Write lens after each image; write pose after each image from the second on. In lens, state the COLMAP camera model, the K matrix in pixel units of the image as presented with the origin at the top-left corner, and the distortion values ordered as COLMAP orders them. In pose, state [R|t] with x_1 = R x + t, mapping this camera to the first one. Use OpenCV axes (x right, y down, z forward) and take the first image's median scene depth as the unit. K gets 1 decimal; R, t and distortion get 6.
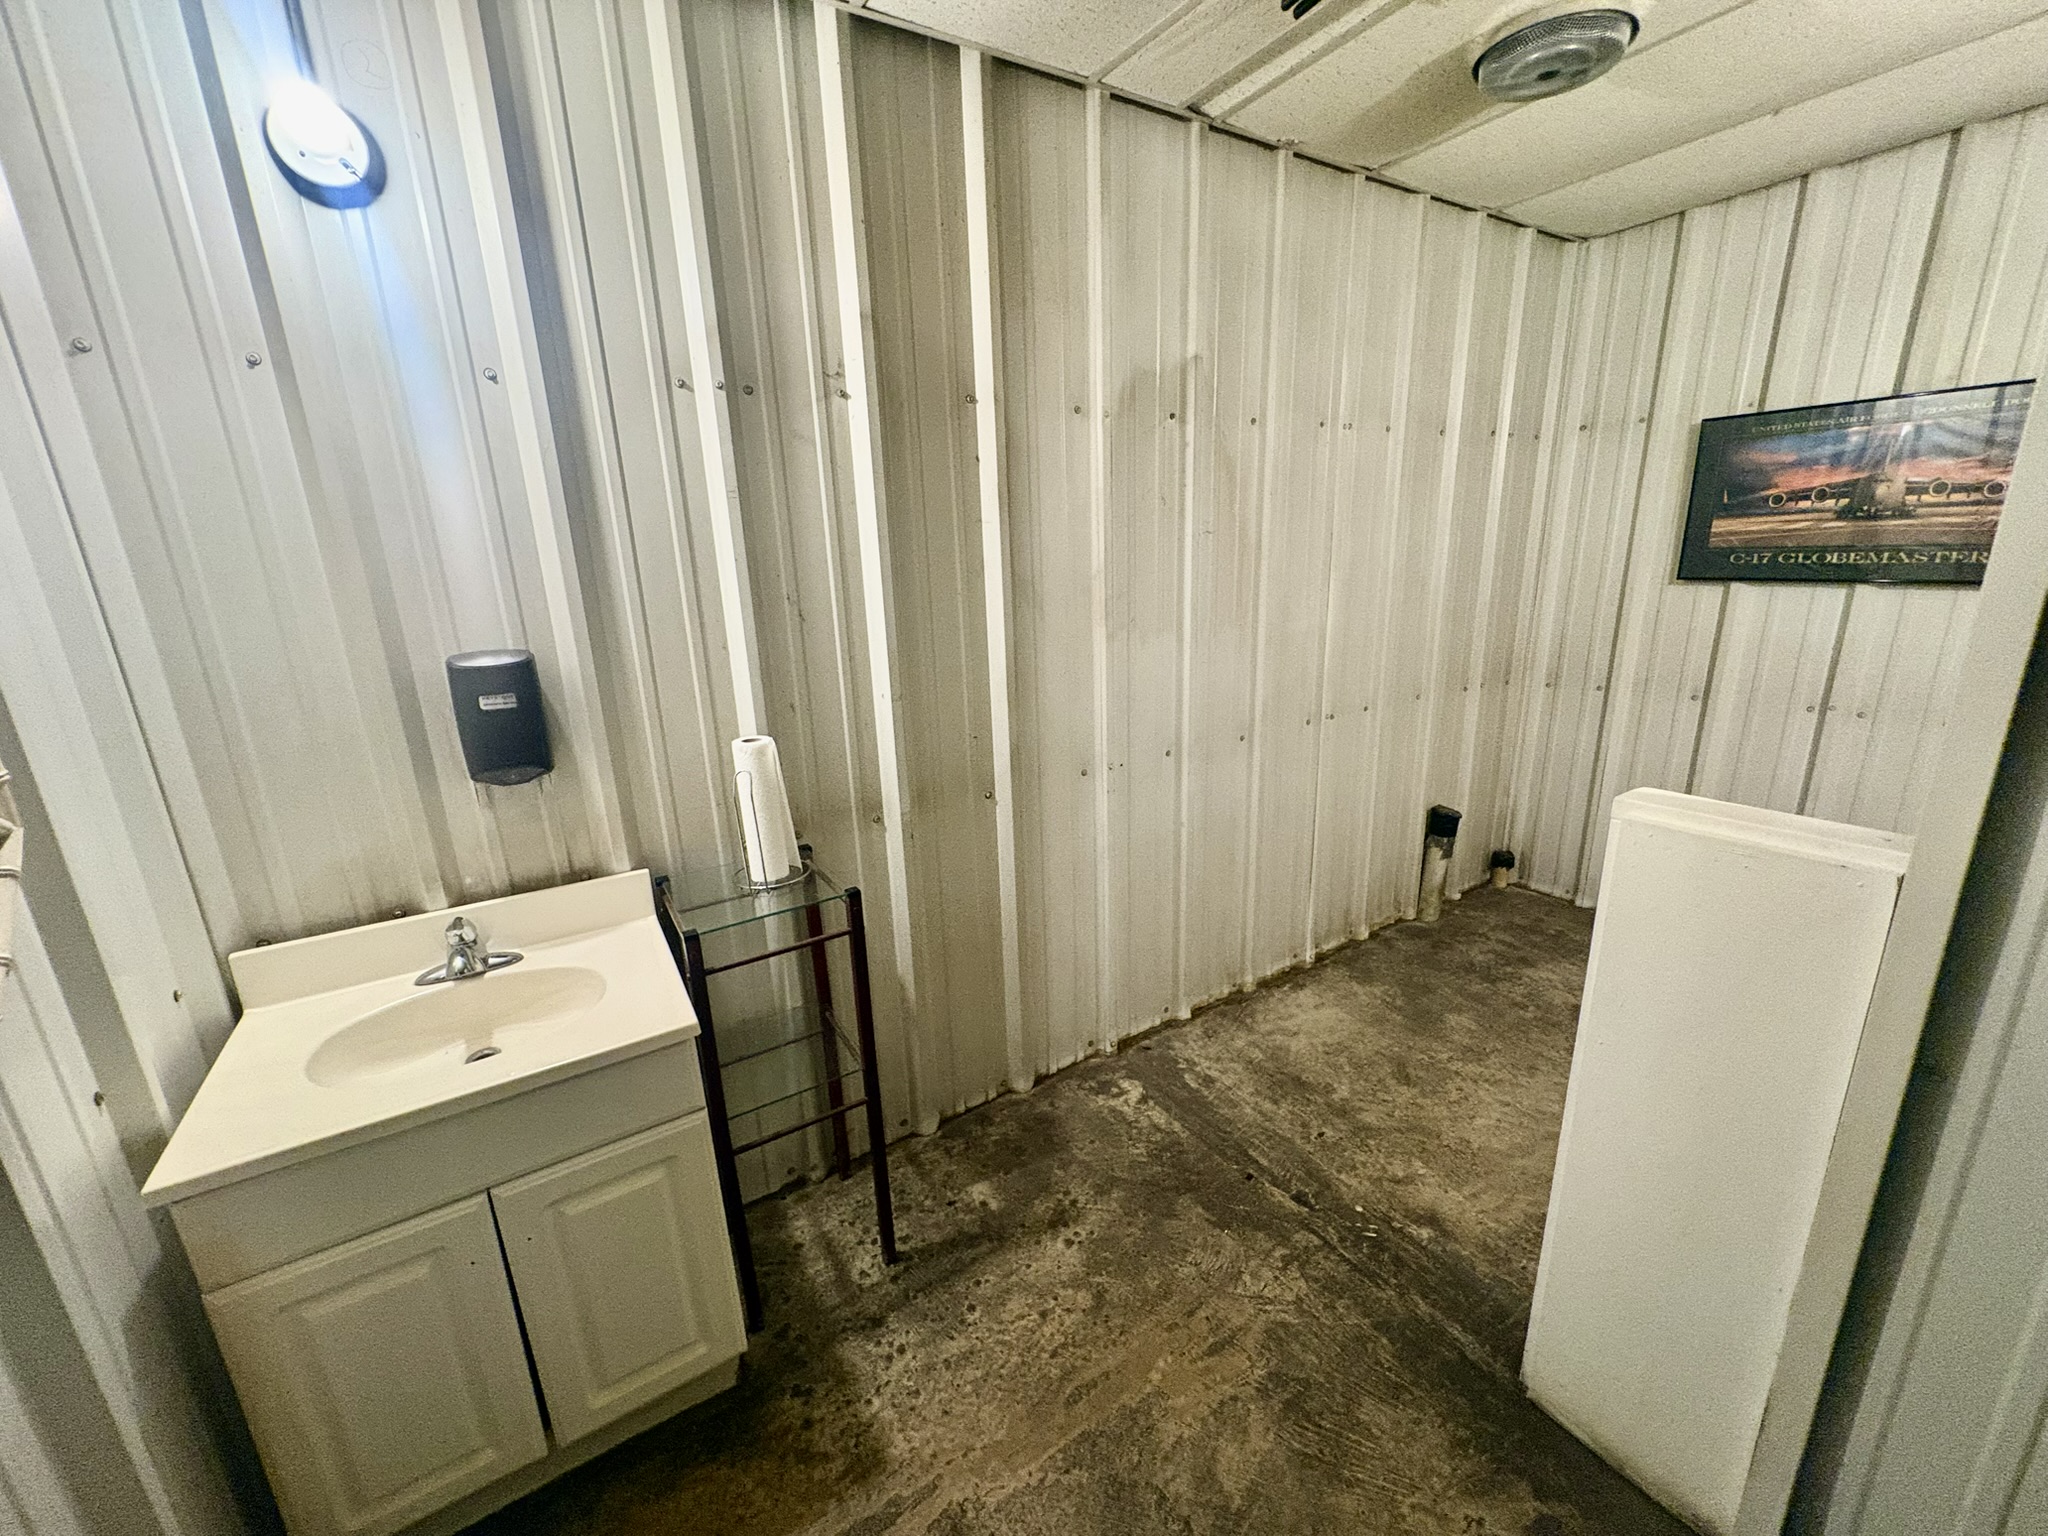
lens RADIAL K [[819.3, 0, 1017.6], [0, 819.3, 761.9], [0, 0, 1]] dist [0.002506, -0.000181]
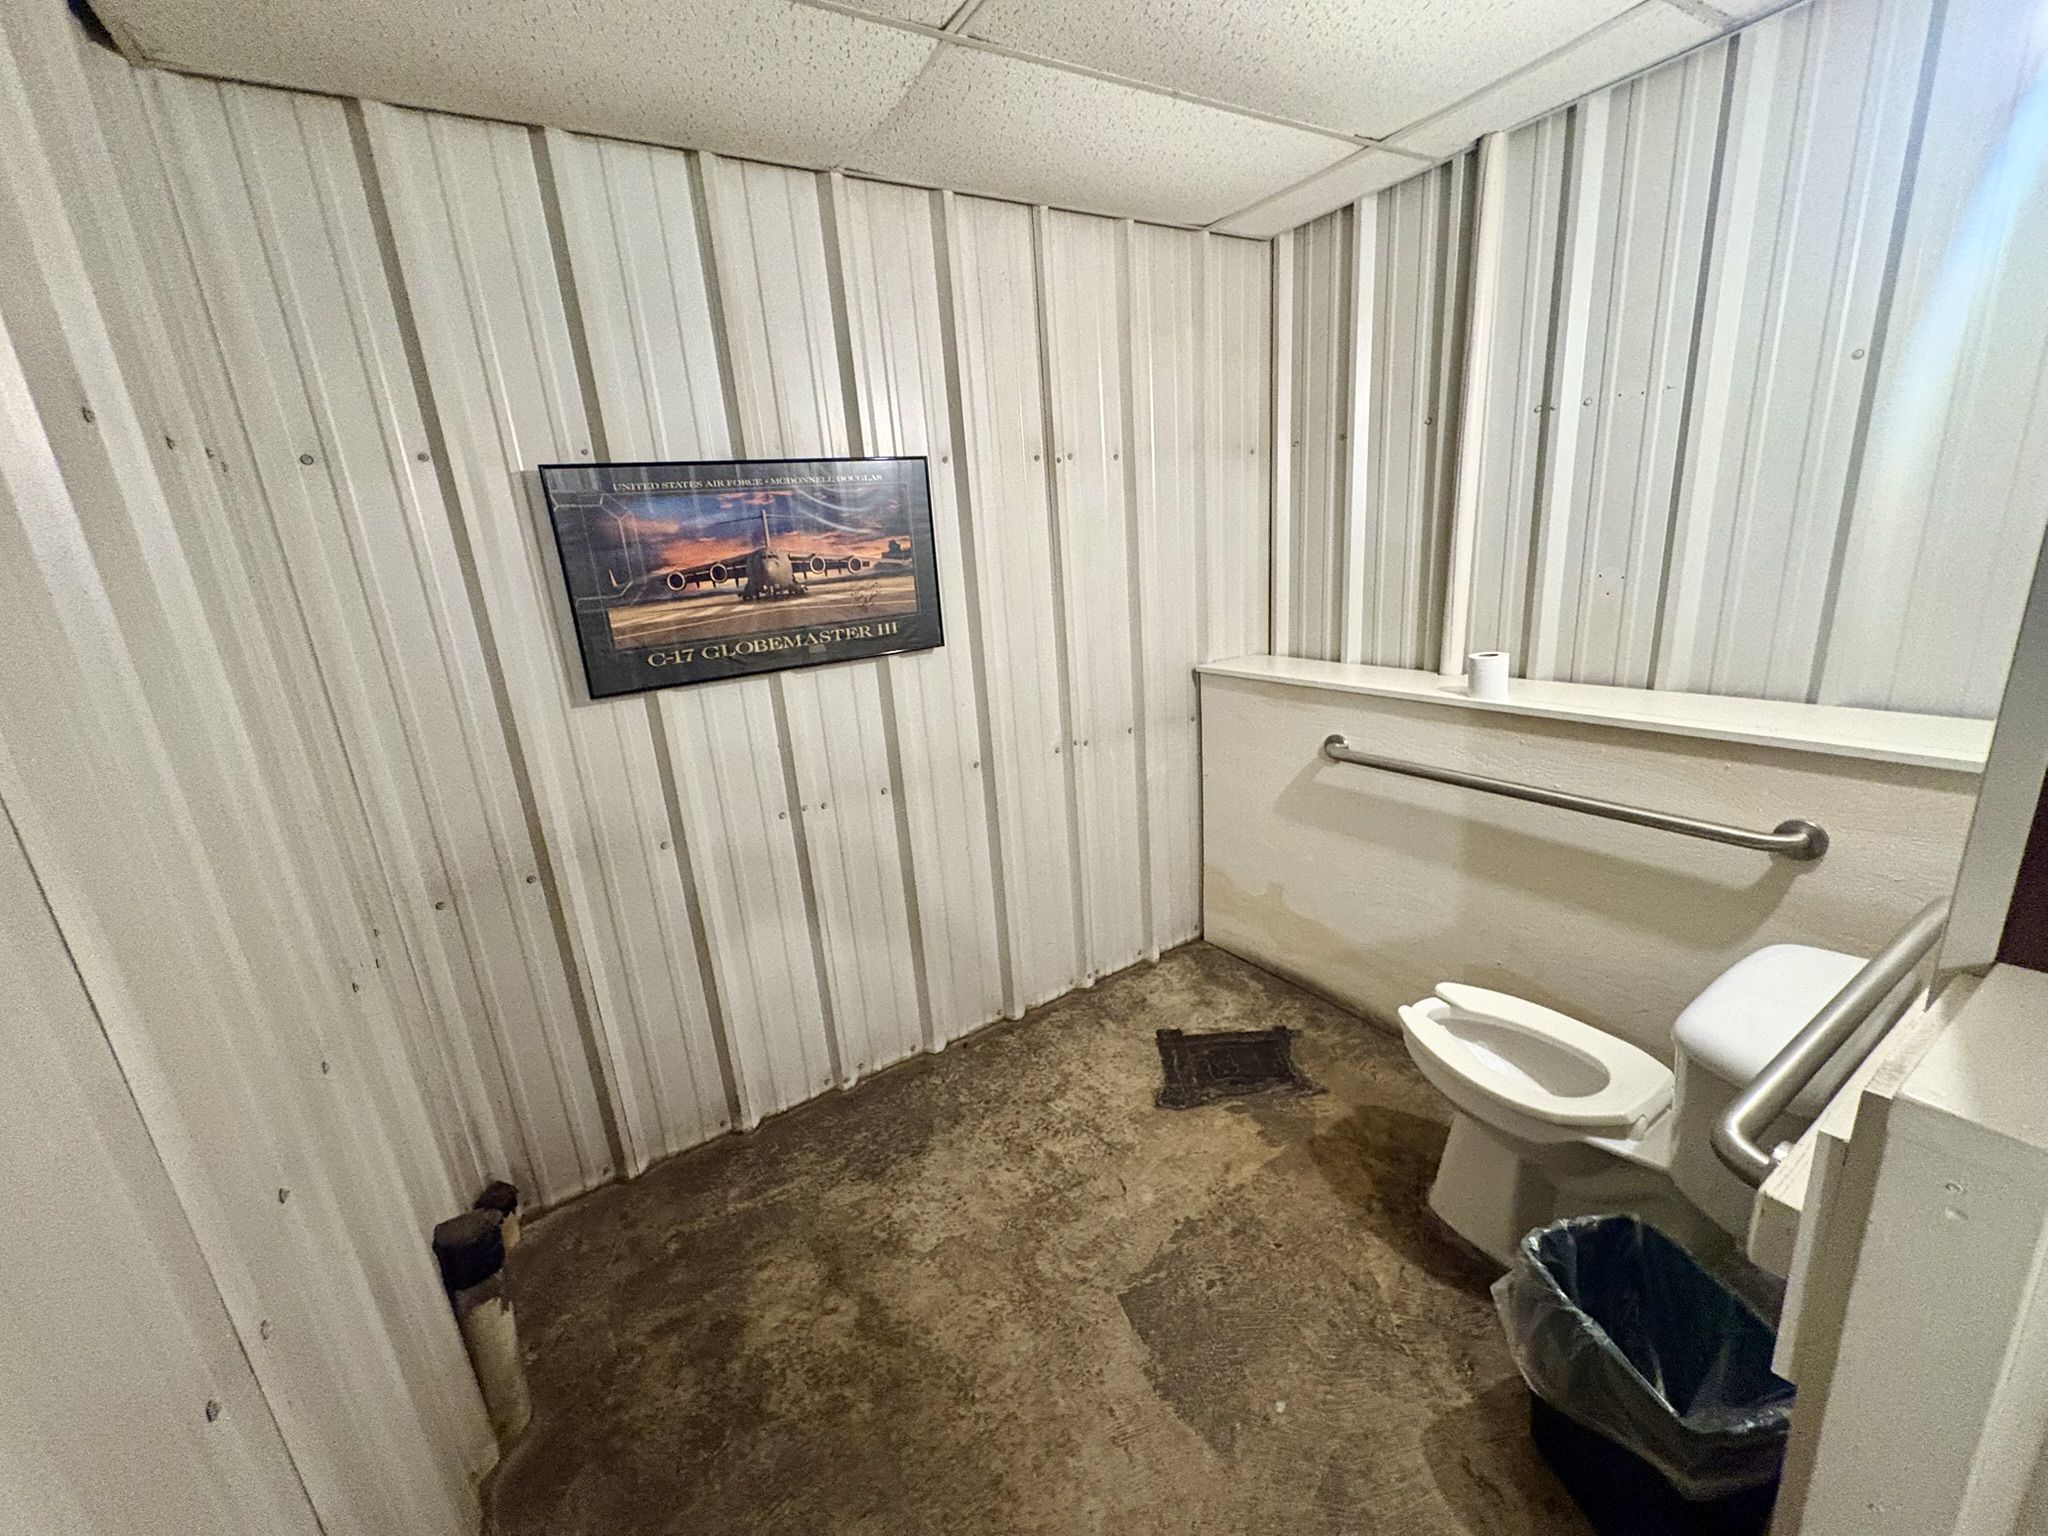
lens RADIAL K [[819.3, 0, 1017.6], [0, 819.3, 761.9], [0, 0, 1]] dist [0.002506, -0.000181]
pose [[-0.004220, -0.239369, 0.970920, 0.147820], [0.328193, 0.916817, 0.227457, -0.236551], [-0.944601, 0.319609, 0.074691, 0.703917]]
